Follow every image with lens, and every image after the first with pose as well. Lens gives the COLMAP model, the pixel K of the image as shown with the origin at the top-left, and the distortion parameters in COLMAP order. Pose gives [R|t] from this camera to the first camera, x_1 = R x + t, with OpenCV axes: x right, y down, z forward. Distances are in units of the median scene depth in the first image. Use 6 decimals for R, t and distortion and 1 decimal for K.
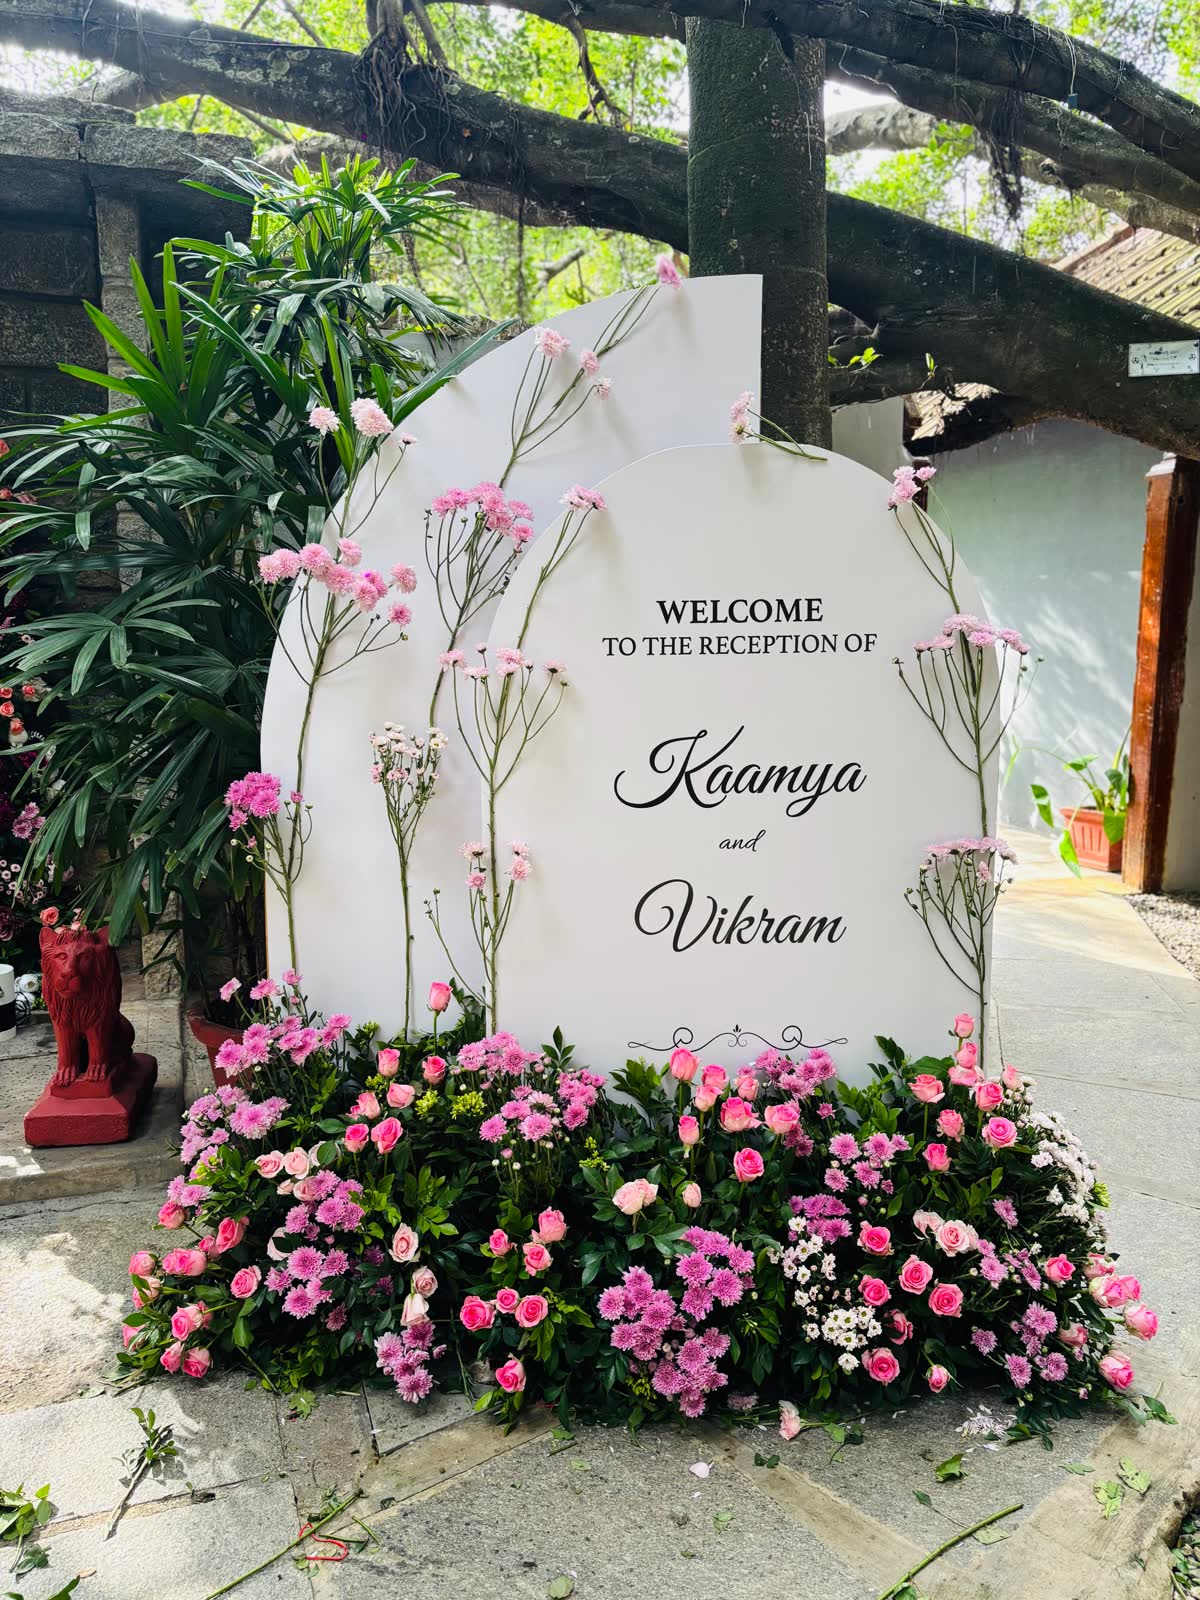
lens RADIAL K [[1260.4, 0, 602.7], [0, 1260.4, 795.4], [0, 0, 1]] dist [0.033459, -0.025313]
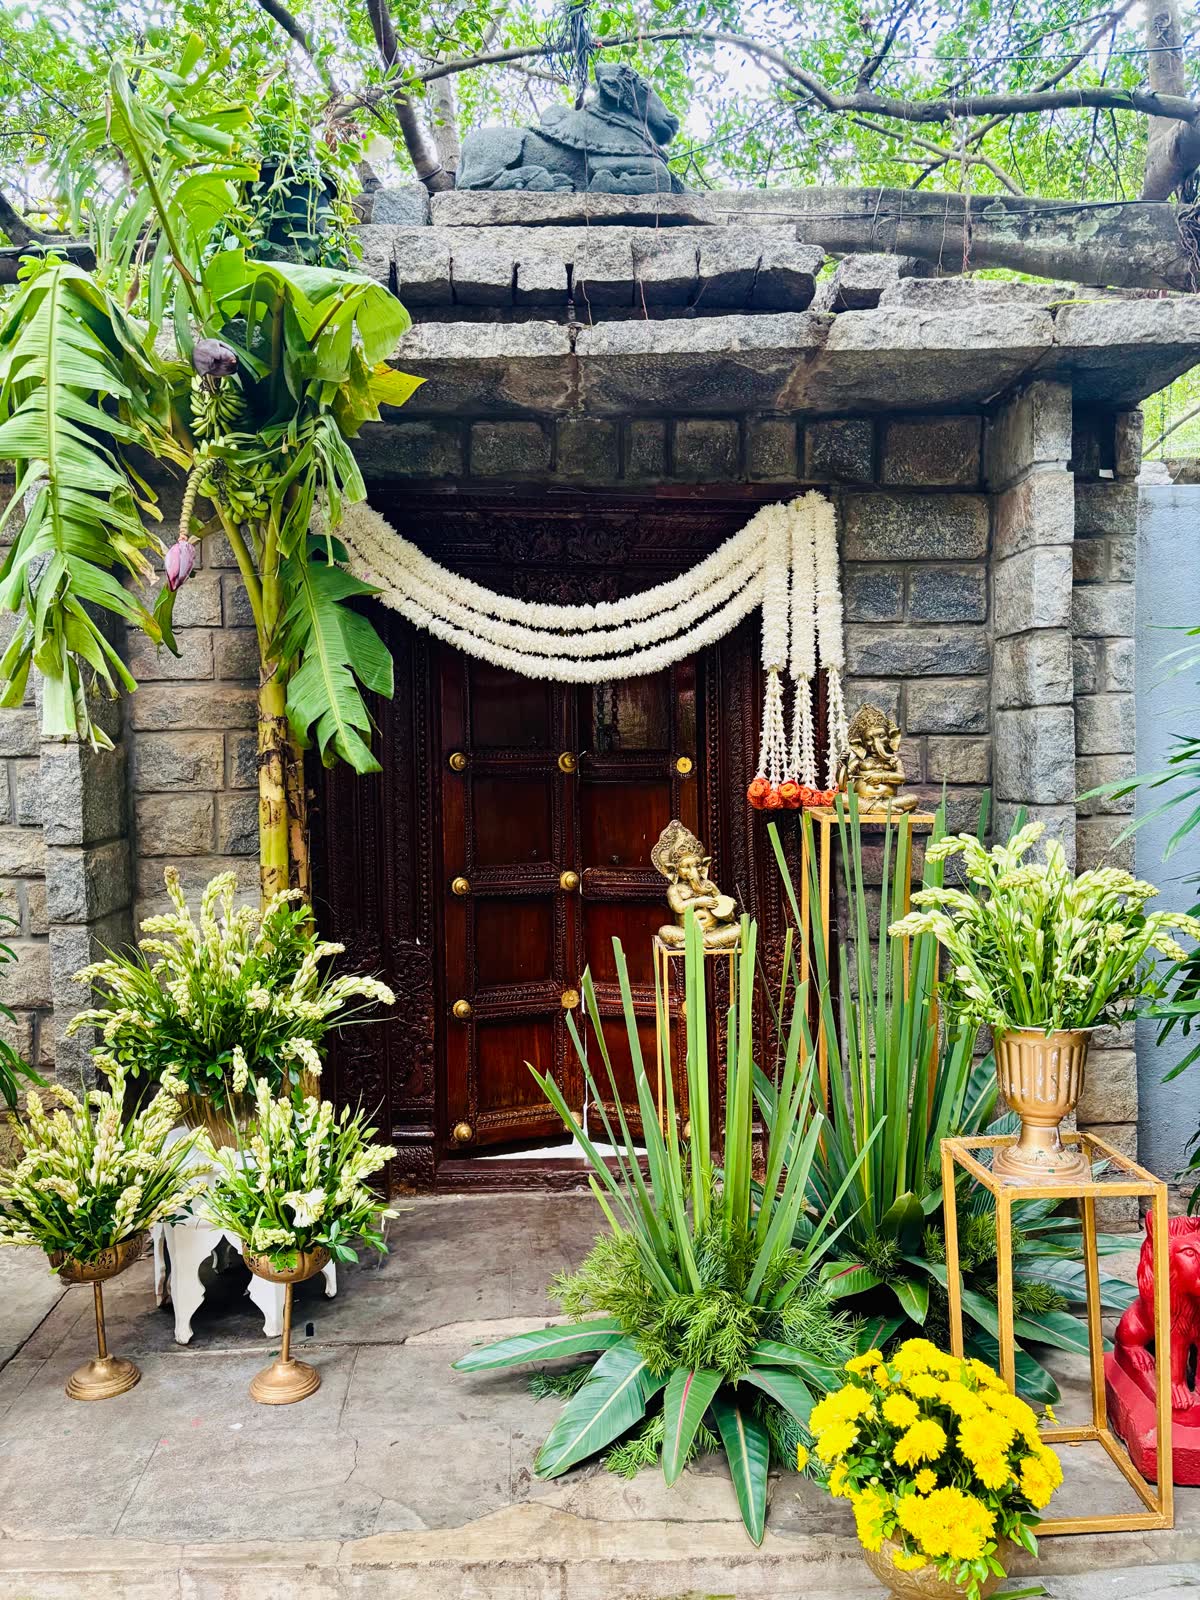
lens RADIAL K [[1260.4, 0, 596.1], [0, 1260.4, 803.0], [0, 0, 1]] dist [0.033459, -0.025313]
pose [[0.956760, -0.011587, -0.290647, -0.402560], [-0.017065, 0.995249, -0.095853, -0.058281], [0.290377, 0.096668, 0.952017, 0.038010]]
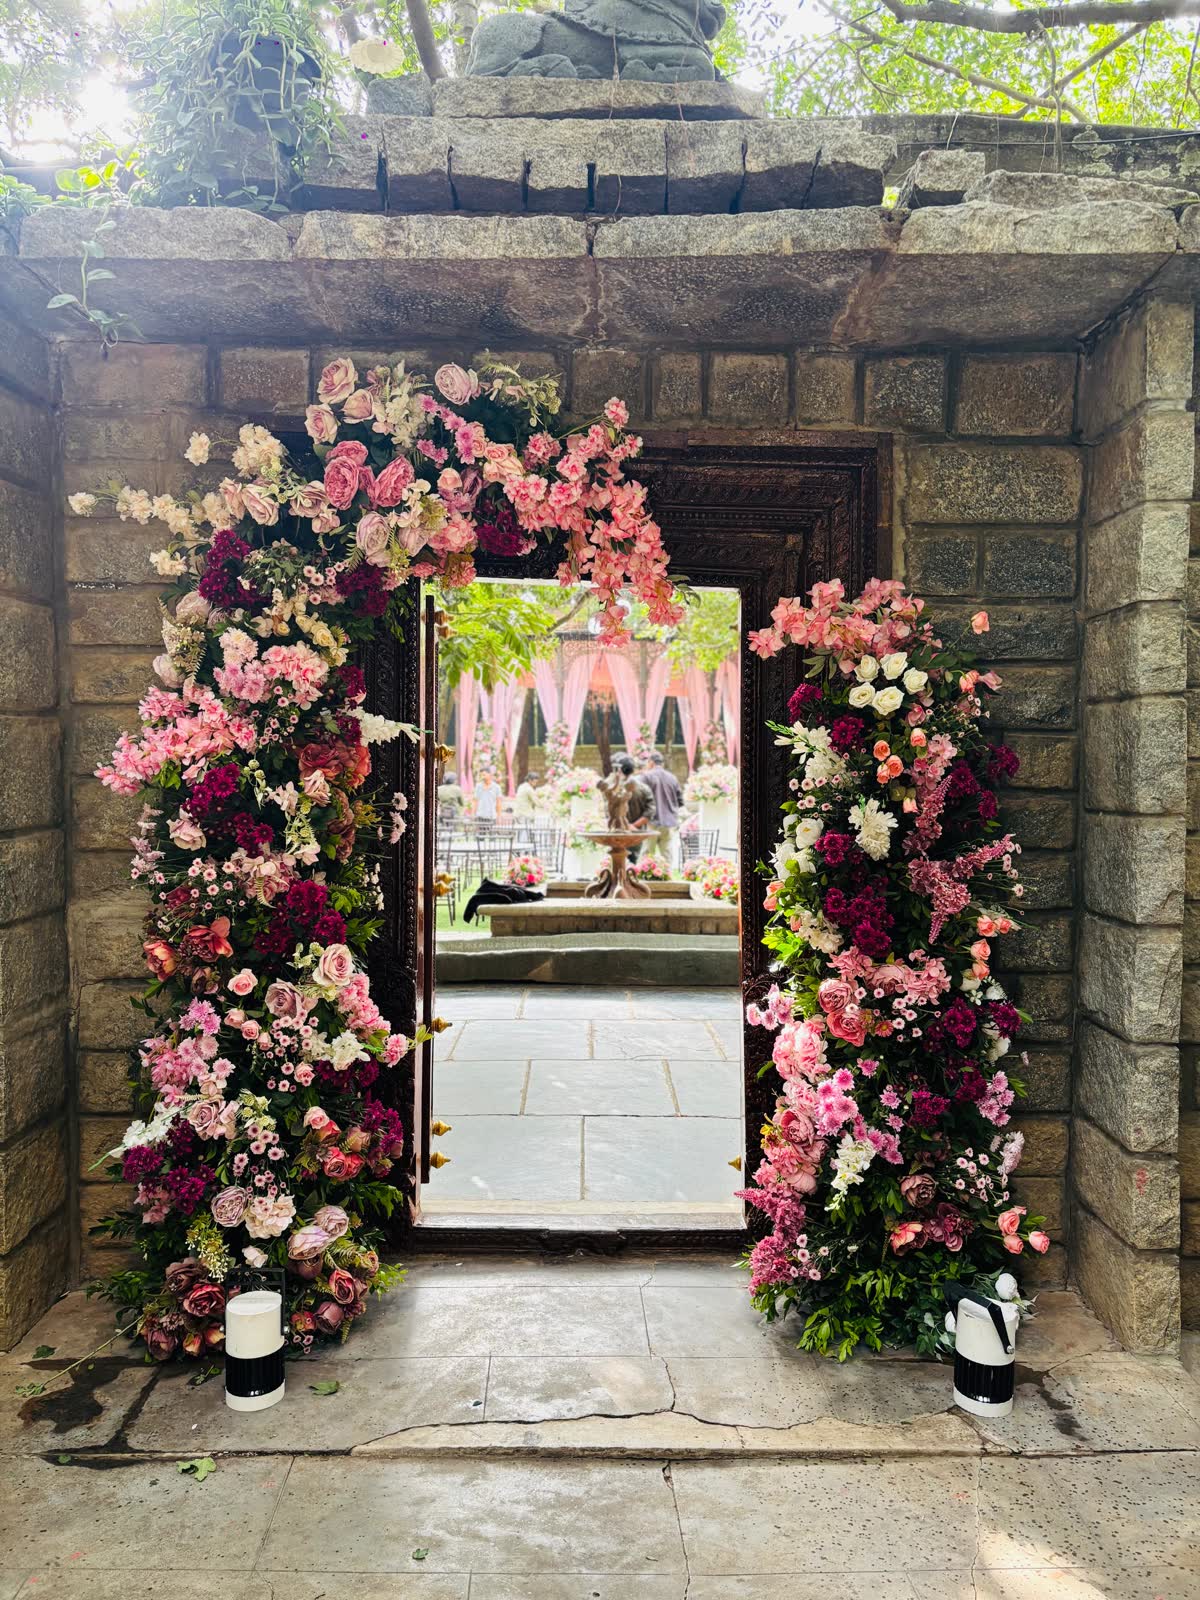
lens RADIAL K [[1260.4, 0, 599.4], [0, 1260.4, 802.1], [0, 0, 1]] dist [0.033459, -0.025313]
pose [[0.949493, 0.009378, -0.313649, -0.430838], [-0.045177, 0.993225, -0.107065, -0.061947], [0.310520, 0.115827, 0.943484, 0.179526]]
